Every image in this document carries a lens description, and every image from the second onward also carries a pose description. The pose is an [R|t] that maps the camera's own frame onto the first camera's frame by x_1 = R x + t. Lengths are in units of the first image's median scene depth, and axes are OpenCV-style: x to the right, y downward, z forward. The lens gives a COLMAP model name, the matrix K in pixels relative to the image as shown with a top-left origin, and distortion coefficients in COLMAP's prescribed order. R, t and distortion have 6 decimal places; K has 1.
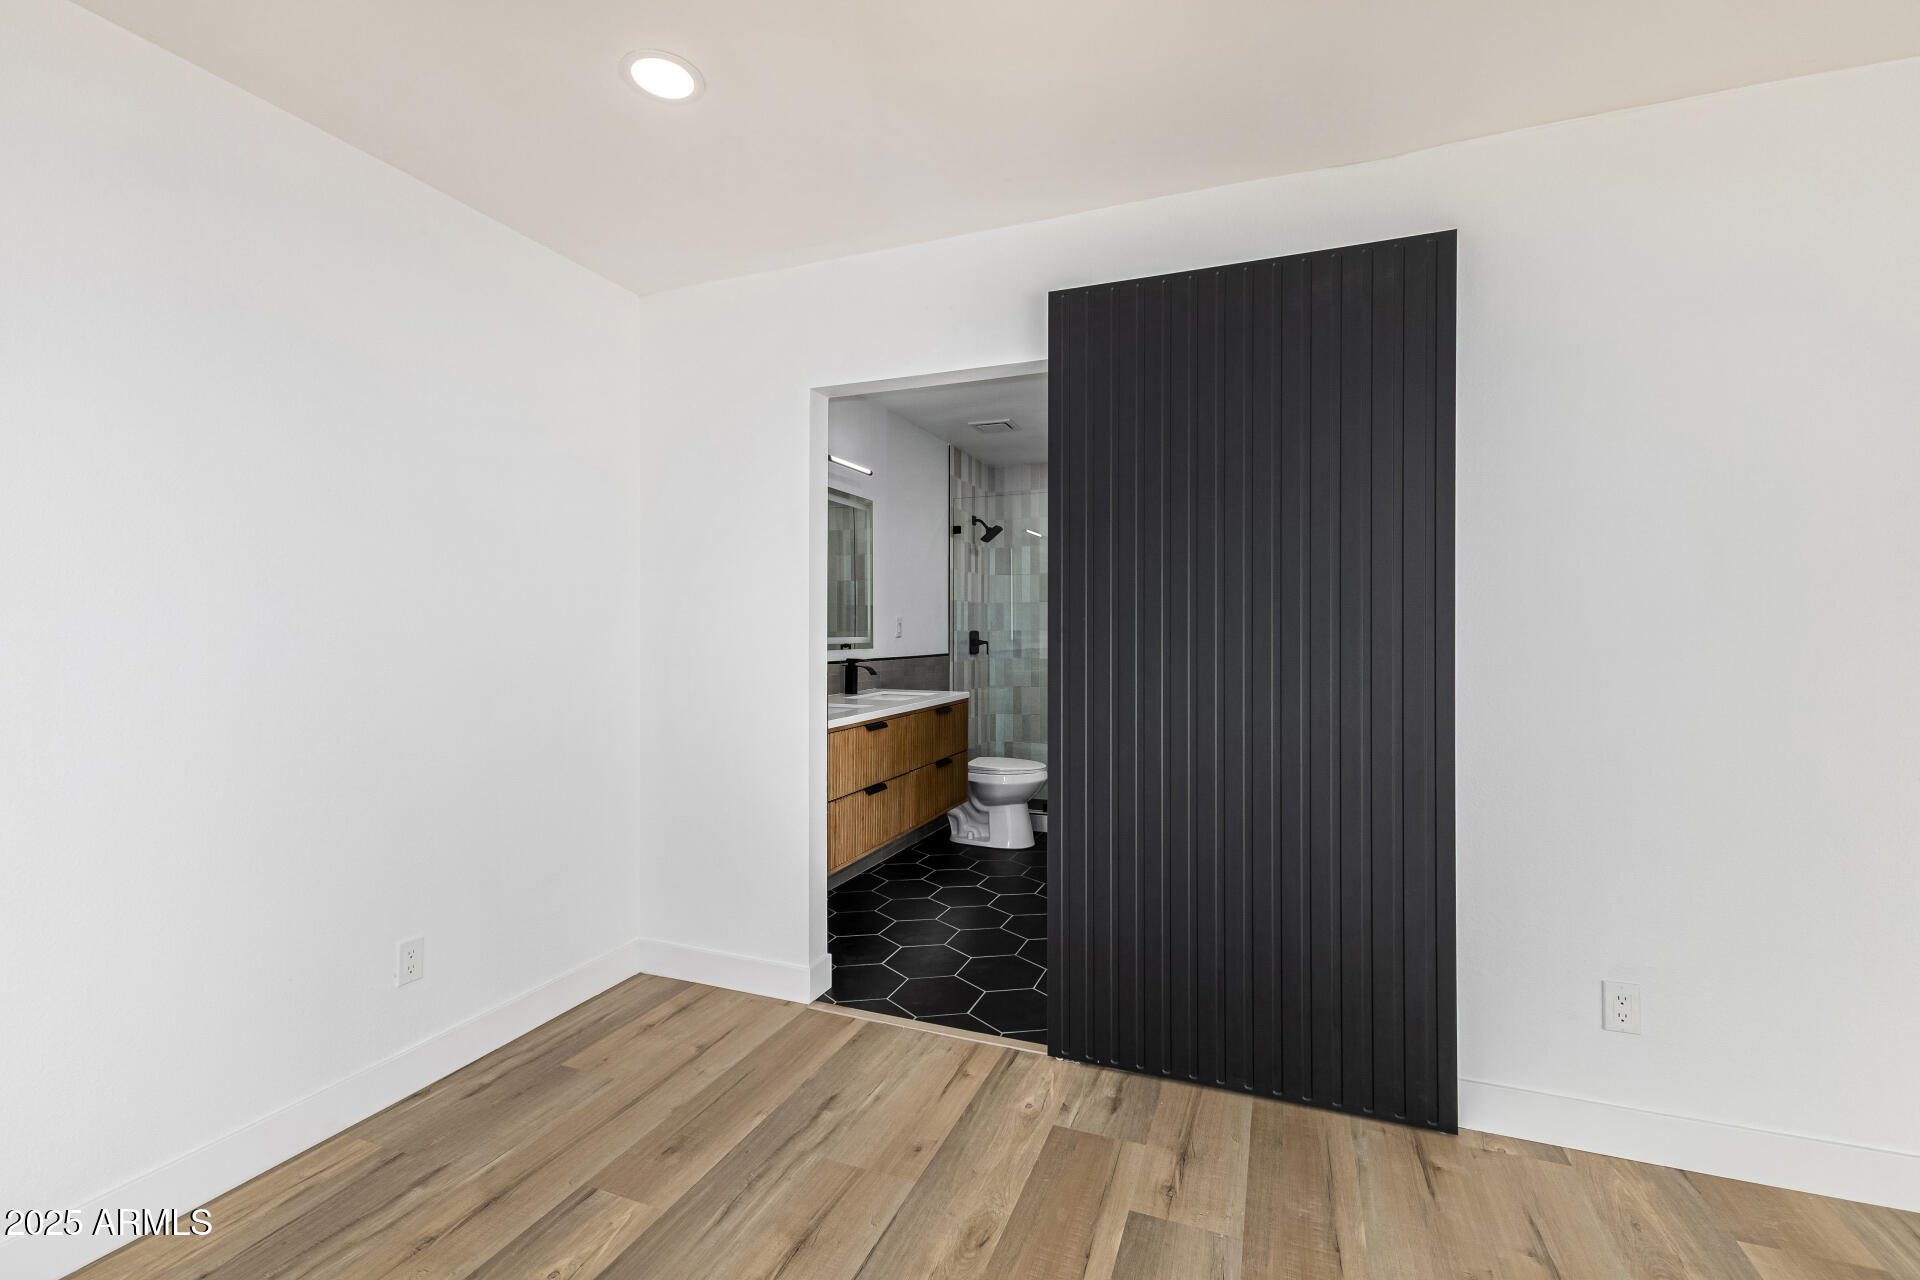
lens RADIAL K [[833.6, 0, 957.8], [0, 833.6, 630.3], [0, 0, 1]] dist [0.011245, -0.002733]
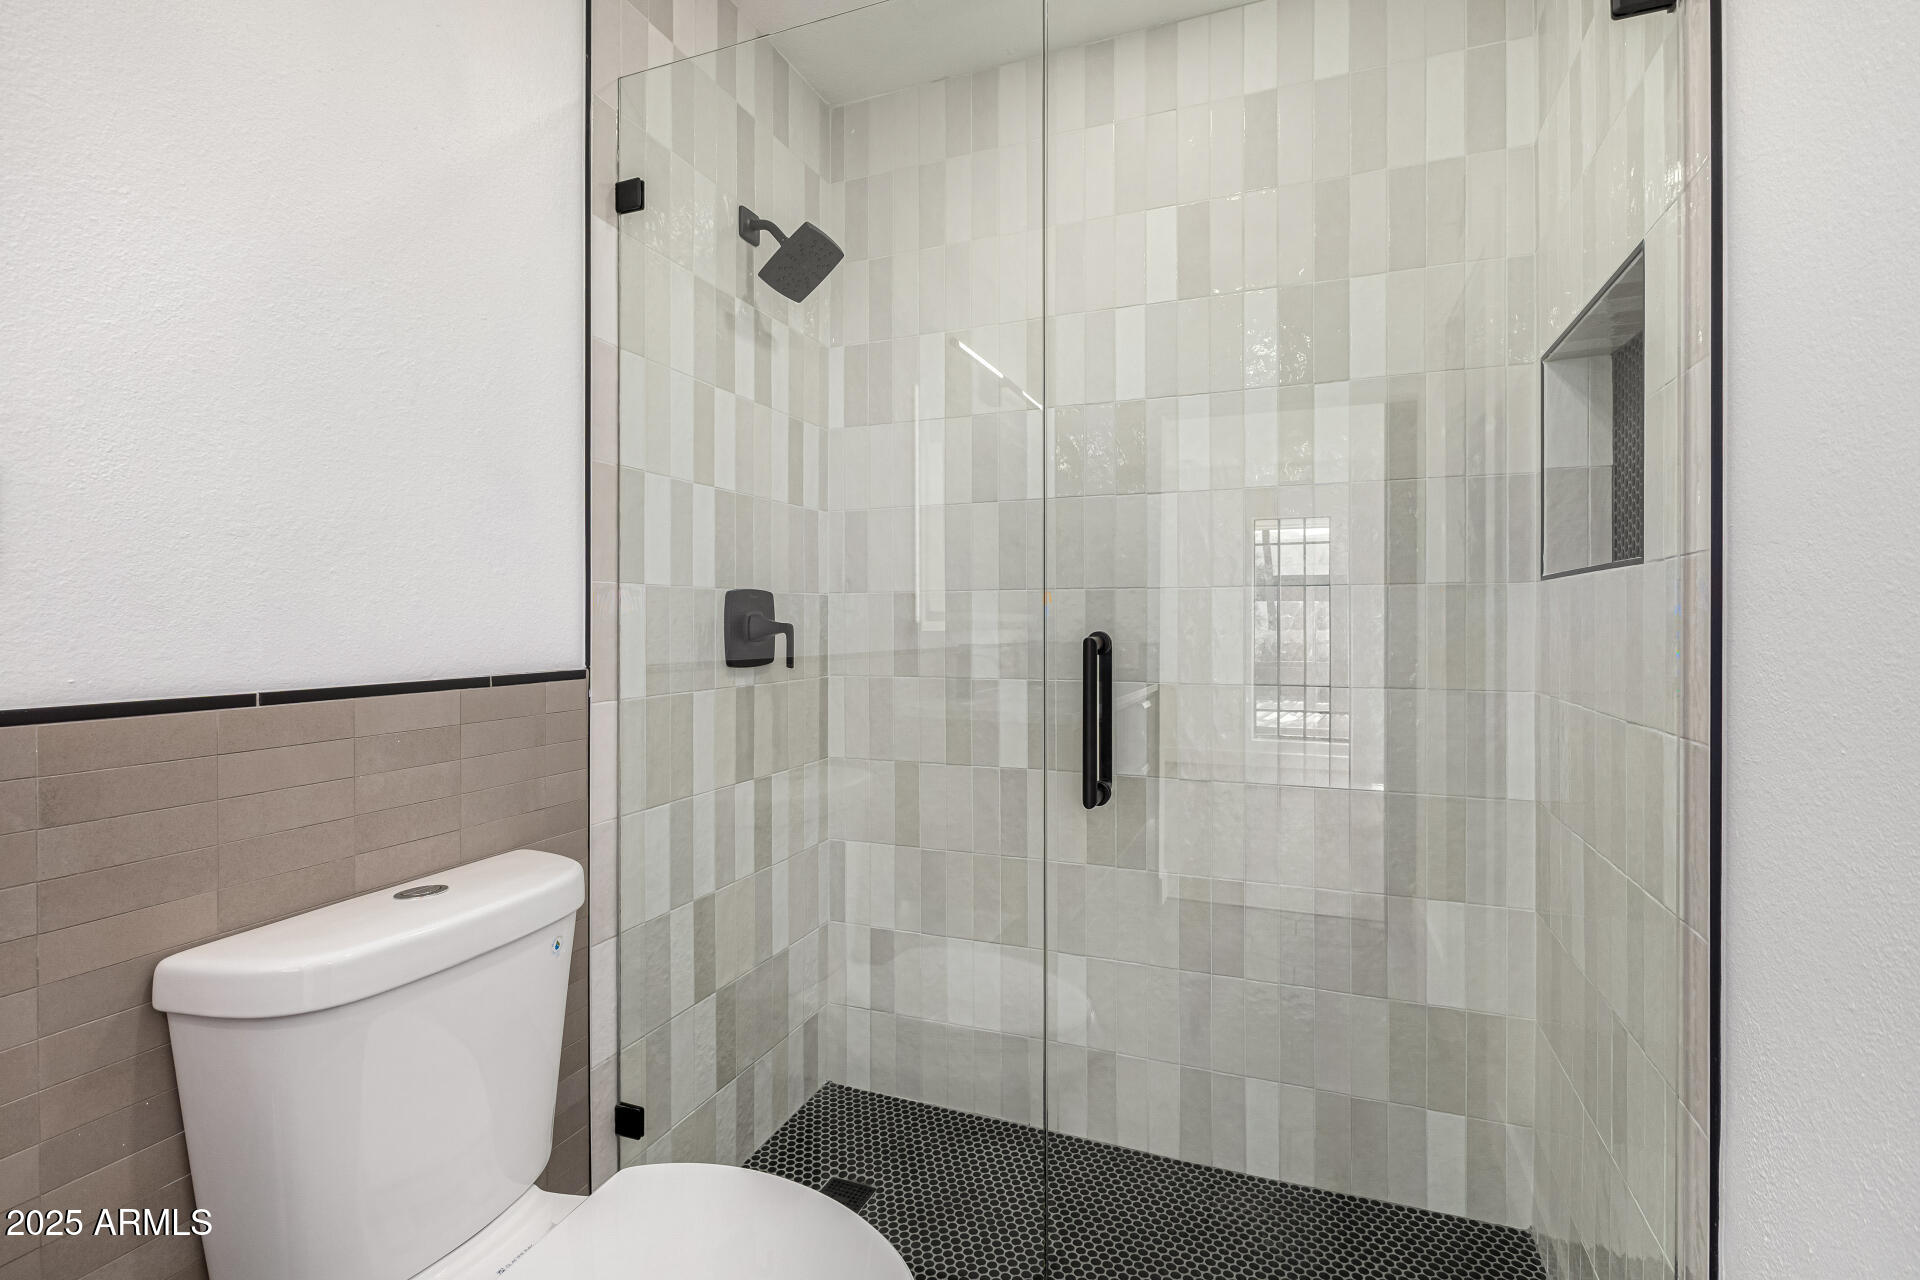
lens RADIAL K [[886.3, 0, 966.2], [0, 886.3, 632.4], [0, 0, 1]] dist [0.001489, 0.000202]
pose [[0.999967, -0.002580, 0.007681, 0.096922], [0.002475, 0.999903, 0.013676, 0.012243], [-0.007716, -0.013657, 0.999877, 0.682732]]
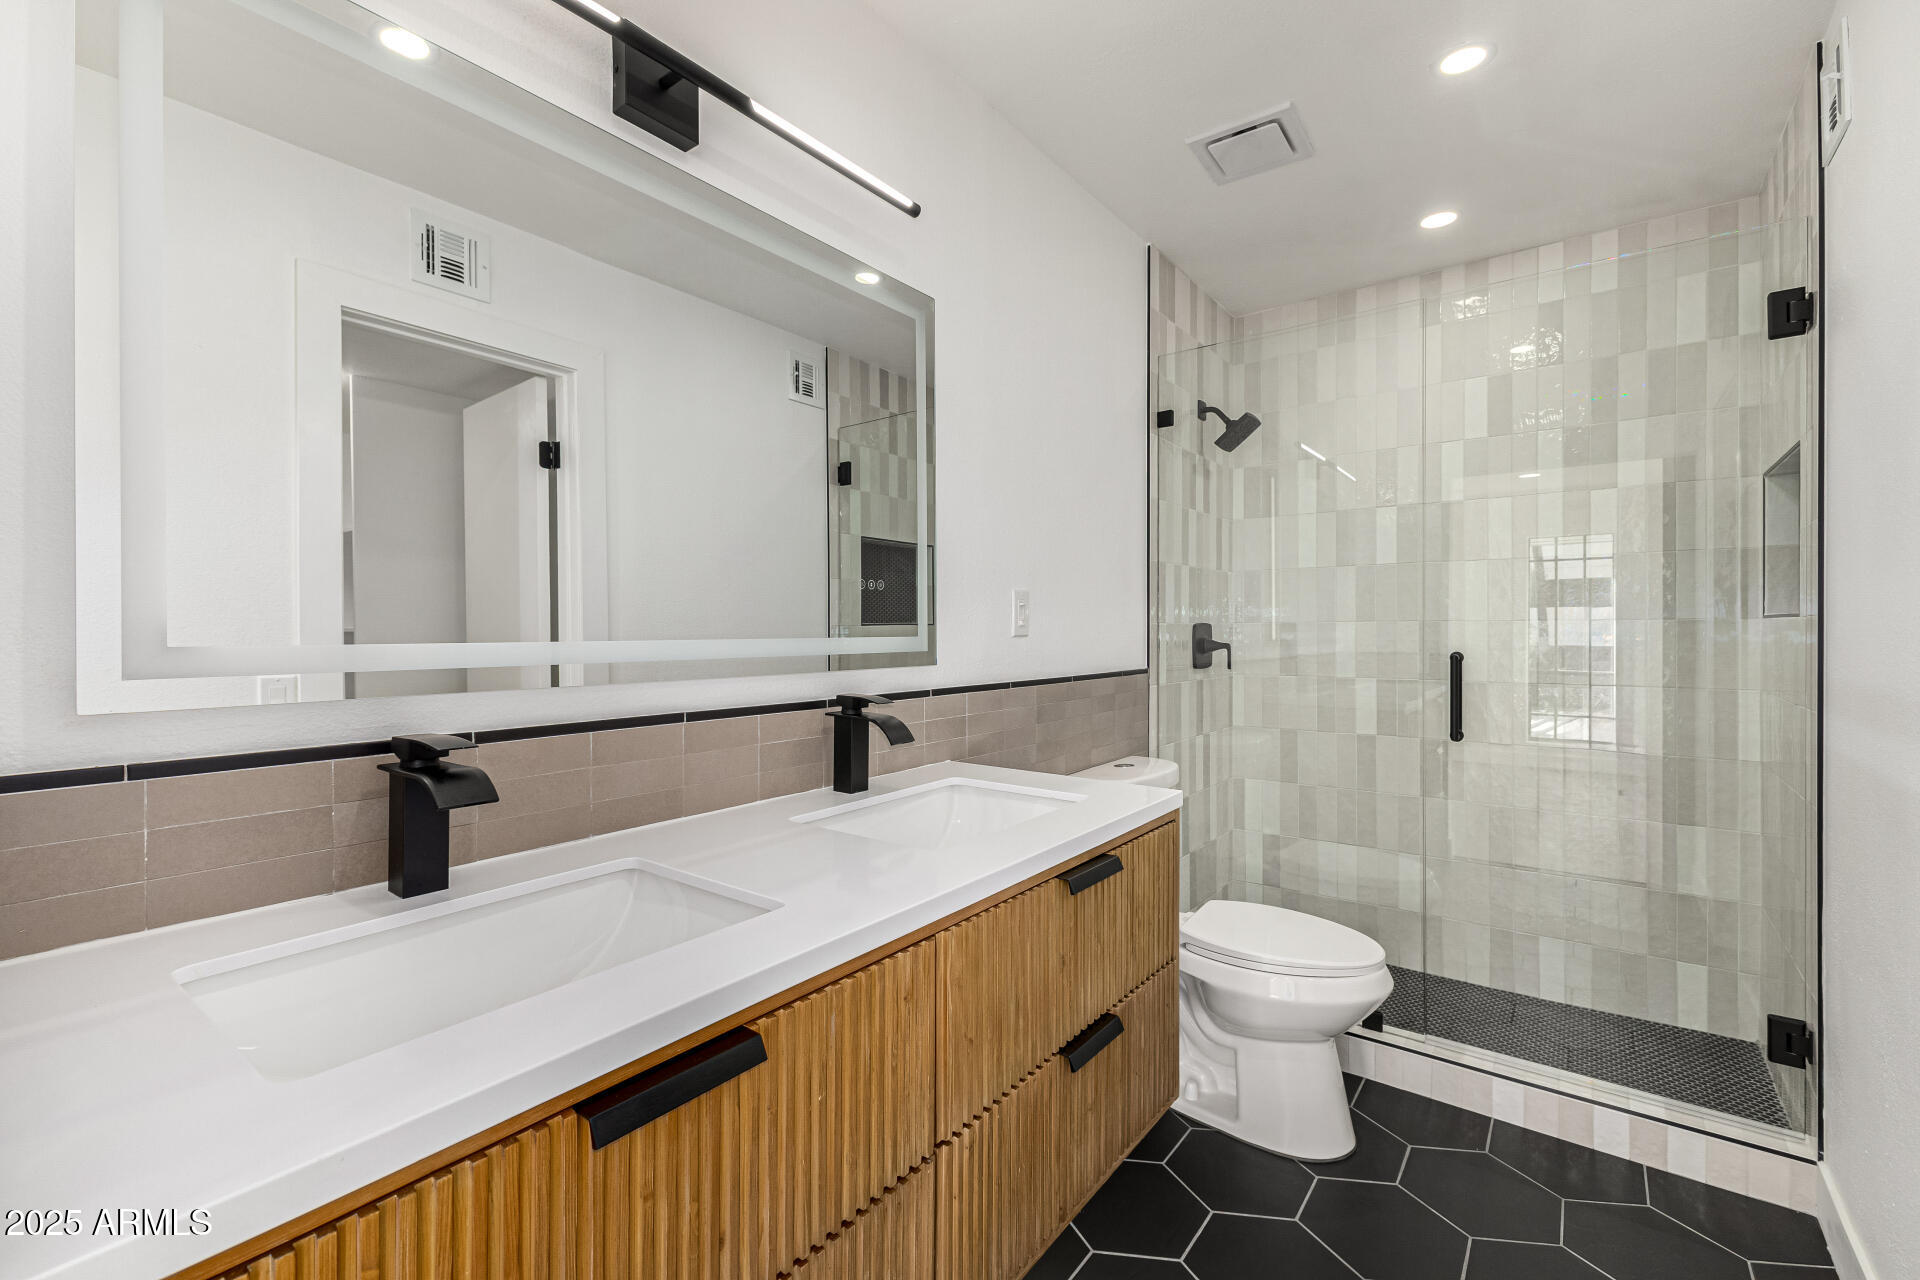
lens RADIAL K [[833.6, 0, 956.9], [0, 833.6, 637.9], [0, 0, 1]] dist [0.011245, -0.002733]
pose [[0.963244, -0.001965, -0.268621, 0.012315], [0.005251, 0.999920, 0.011513, 0.003125], [0.268577, -0.012500, 0.963177, 0.462208]]
